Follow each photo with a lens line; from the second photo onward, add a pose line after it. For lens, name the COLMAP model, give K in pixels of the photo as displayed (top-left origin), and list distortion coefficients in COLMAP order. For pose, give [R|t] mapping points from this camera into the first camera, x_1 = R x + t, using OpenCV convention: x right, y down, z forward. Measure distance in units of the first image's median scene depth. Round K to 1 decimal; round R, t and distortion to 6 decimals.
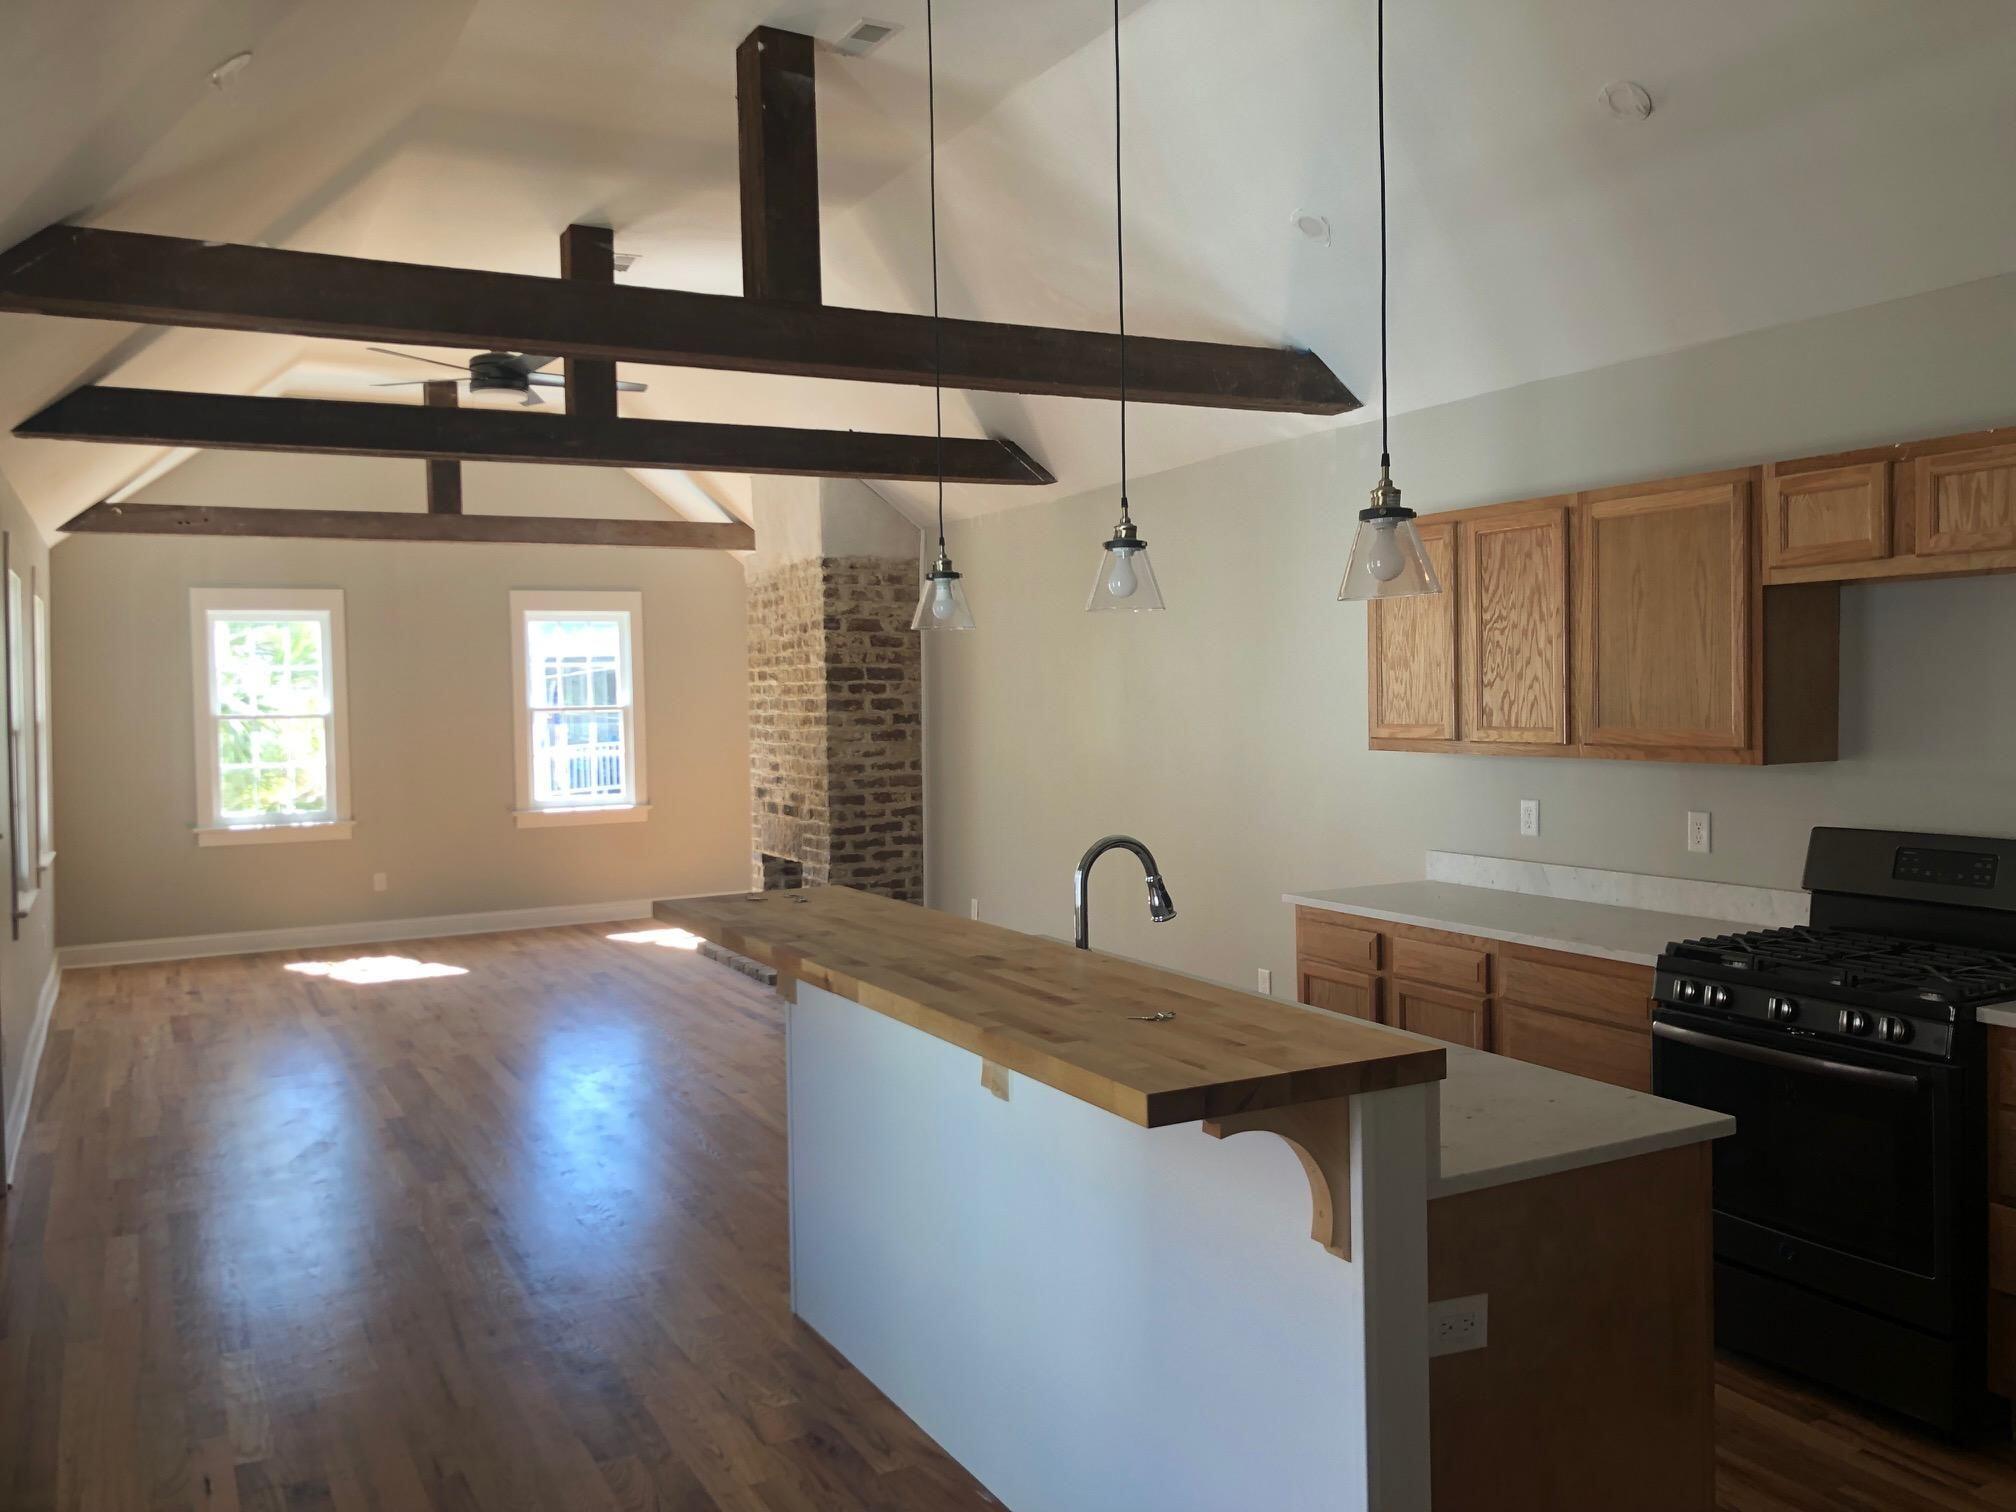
lens RADIAL K [[1618.5, 0, 1008.0], [0, 1618.5, 756.0], [0, 0, 1]] dist [0.126340, -0.267808]
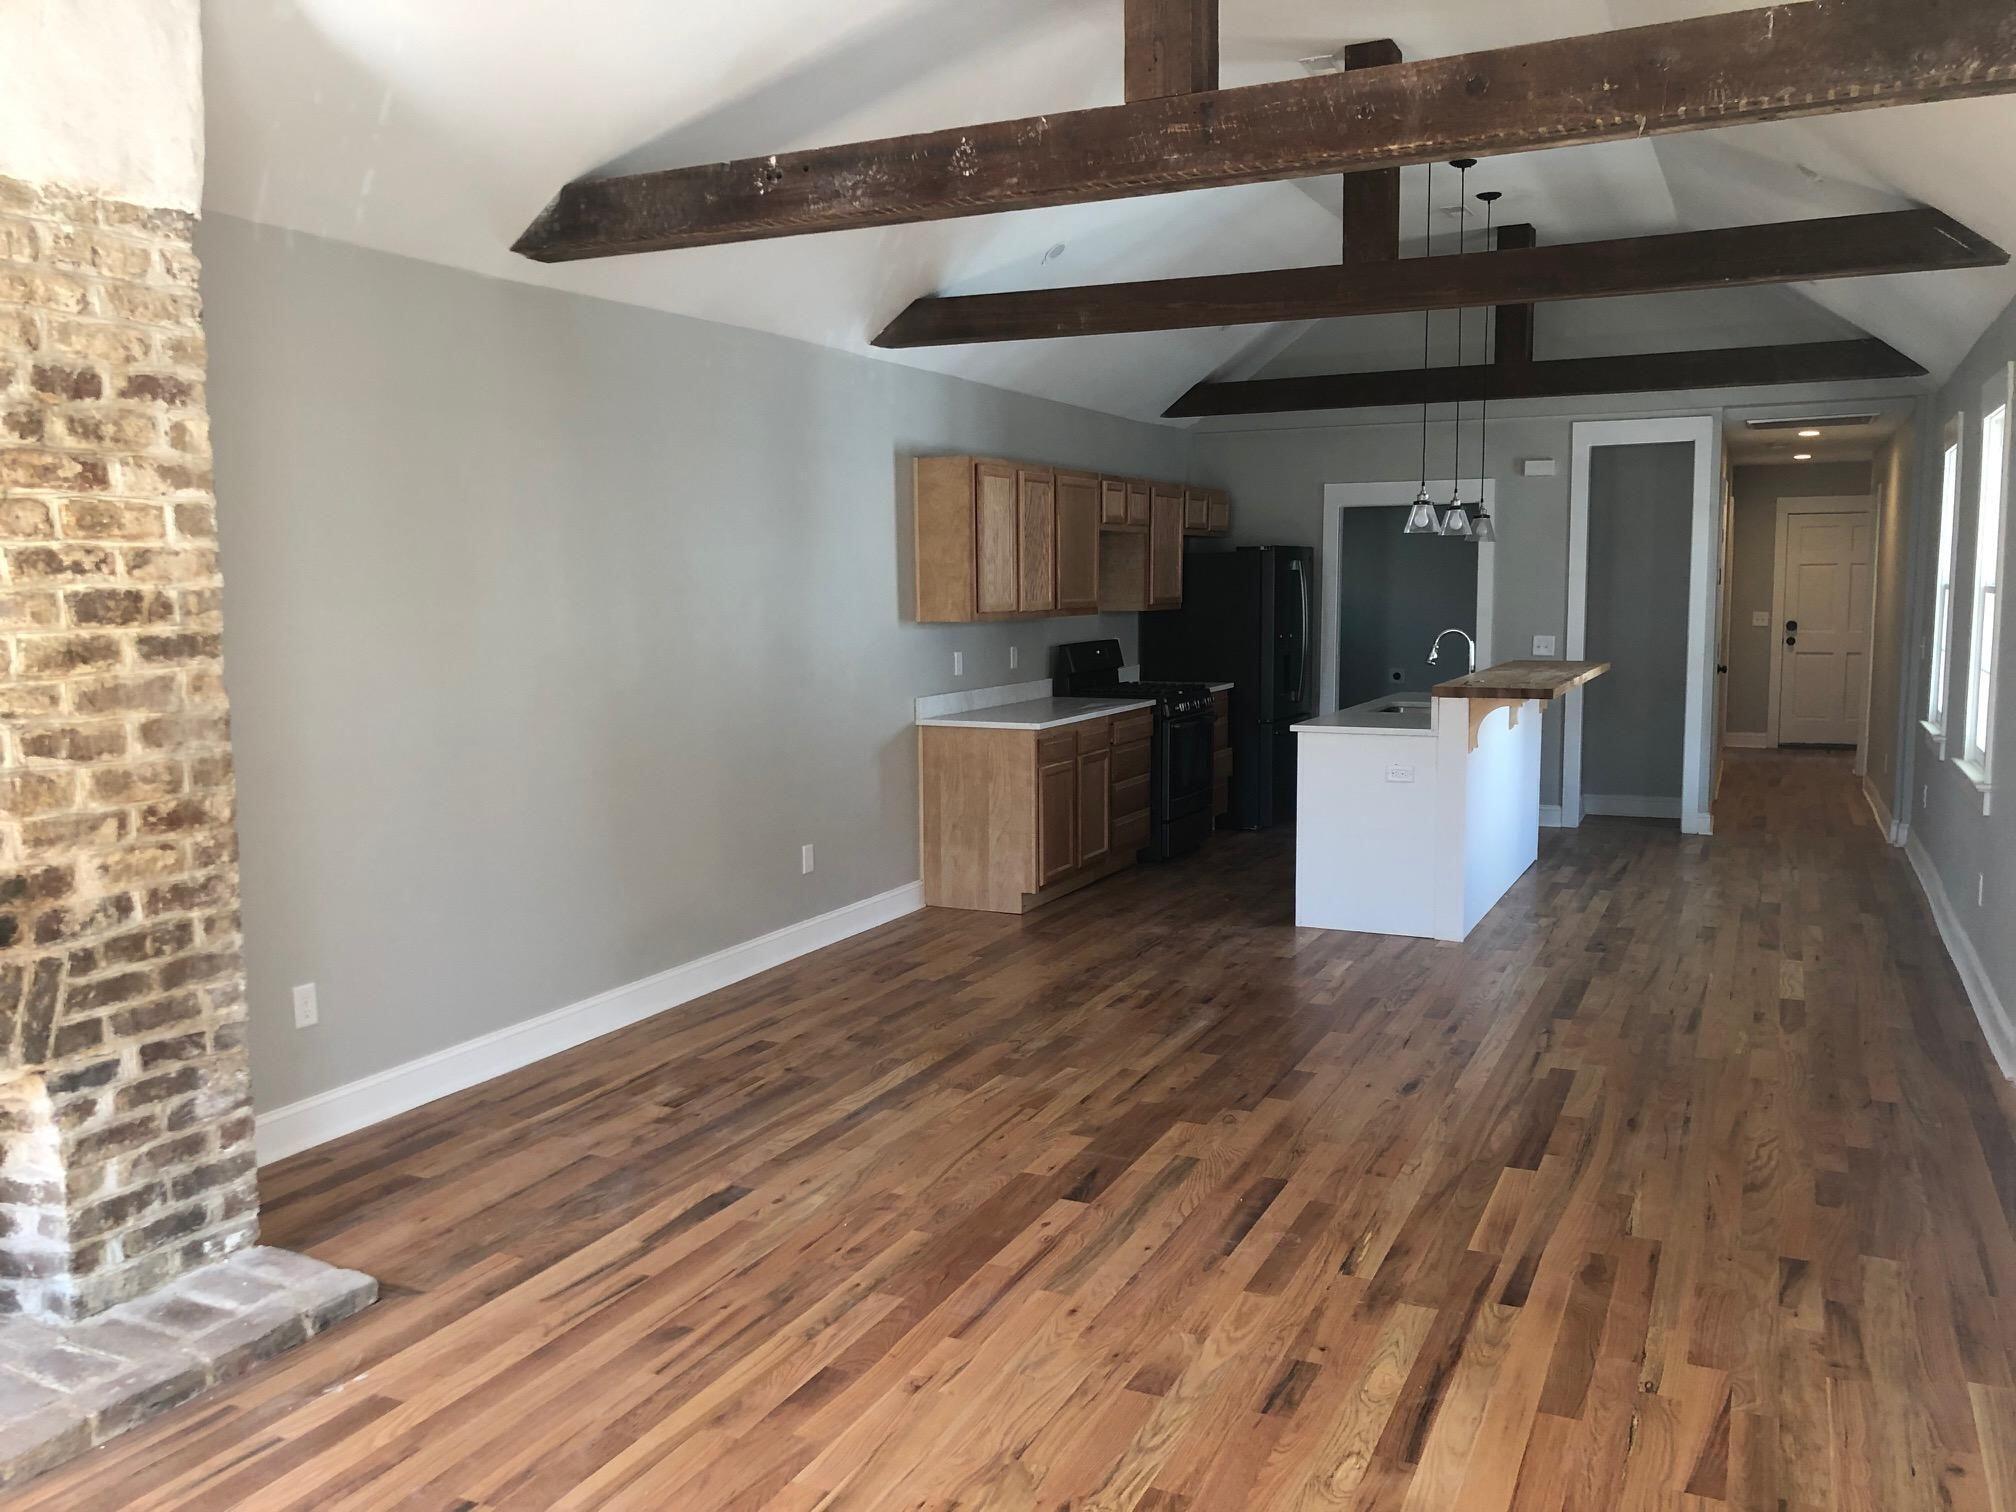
lens RADIAL K [[1641.9, 0, 991.6], [0, 1641.9, 778.2], [0, 0, 1]] dist [0.006099, -0.004429]
pose [[-0.593374, -0.073425, 0.801571, -0.534780], [0.052530, 0.990176, 0.129588, -0.030783], [-0.803211, 0.119001, -0.583687, 1.065642]]
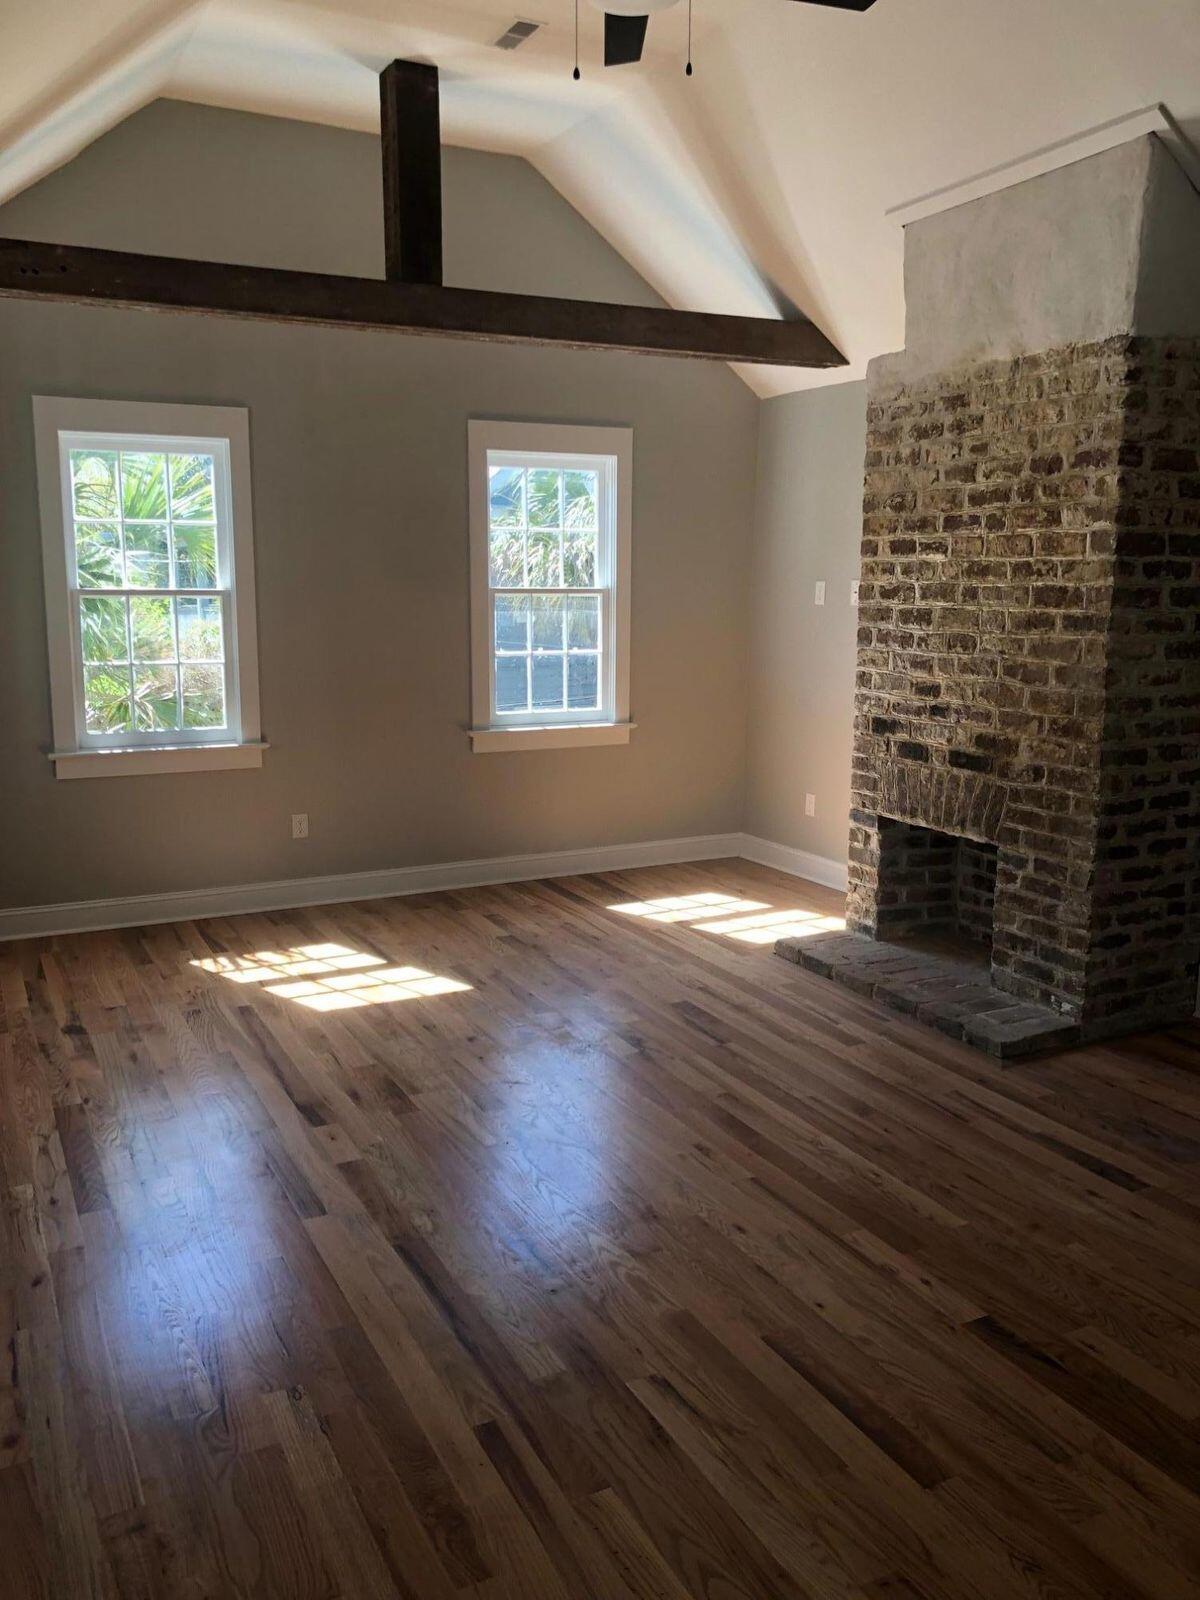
lens RADIAL K [[1303.1, 0, 600.0], [0, 1303.1, 800.0], [0, 0, 1]] dist [0.006099, -0.004429]
pose [[0.999495, 0.025433, -0.019038, -0.281012], [-0.022727, 0.991134, 0.130904, -0.015811], [0.022199, -0.130406, 0.991212, 0.507164]]
